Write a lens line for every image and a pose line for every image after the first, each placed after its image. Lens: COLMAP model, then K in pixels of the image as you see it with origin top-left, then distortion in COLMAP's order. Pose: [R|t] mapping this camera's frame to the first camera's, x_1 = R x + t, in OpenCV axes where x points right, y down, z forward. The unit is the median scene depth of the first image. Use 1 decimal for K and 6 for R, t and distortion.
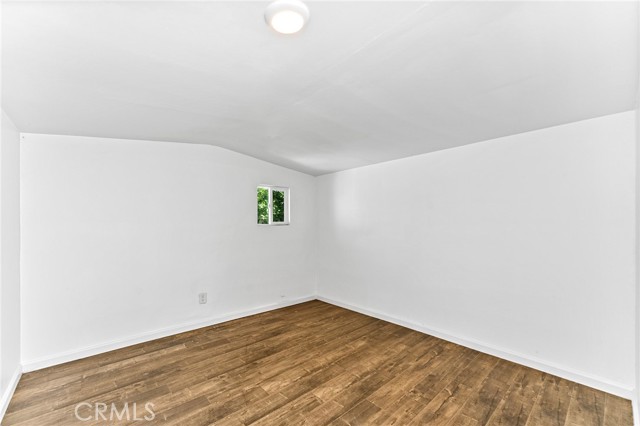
lens RADIAL K [[256.8, 0, 321.3], [0, 256.8, 215.6], [0, 0, 1]] dist [-0.000388, -0.001213]
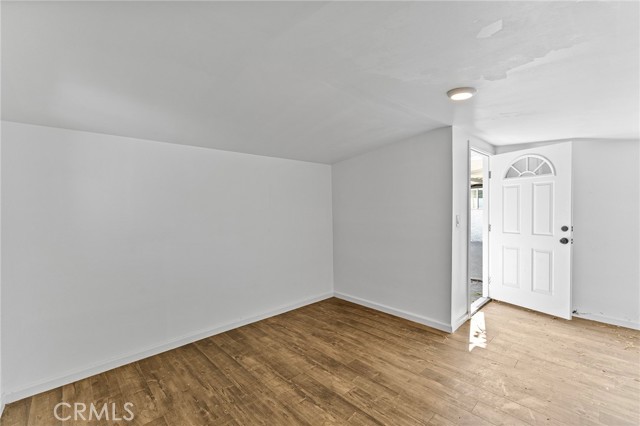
lens RADIAL K [[280.3, 0, 321.2], [0, 280.3, 212.8], [0, 0, 1]] dist [-0.010659, 0.000708]
pose [[-0.015209, -0.003318, 0.999879, -0.837125], [-0.003864, 0.999987, 0.003260, 0.020955], [-0.999877, -0.003814, -0.015221, 0.878357]]
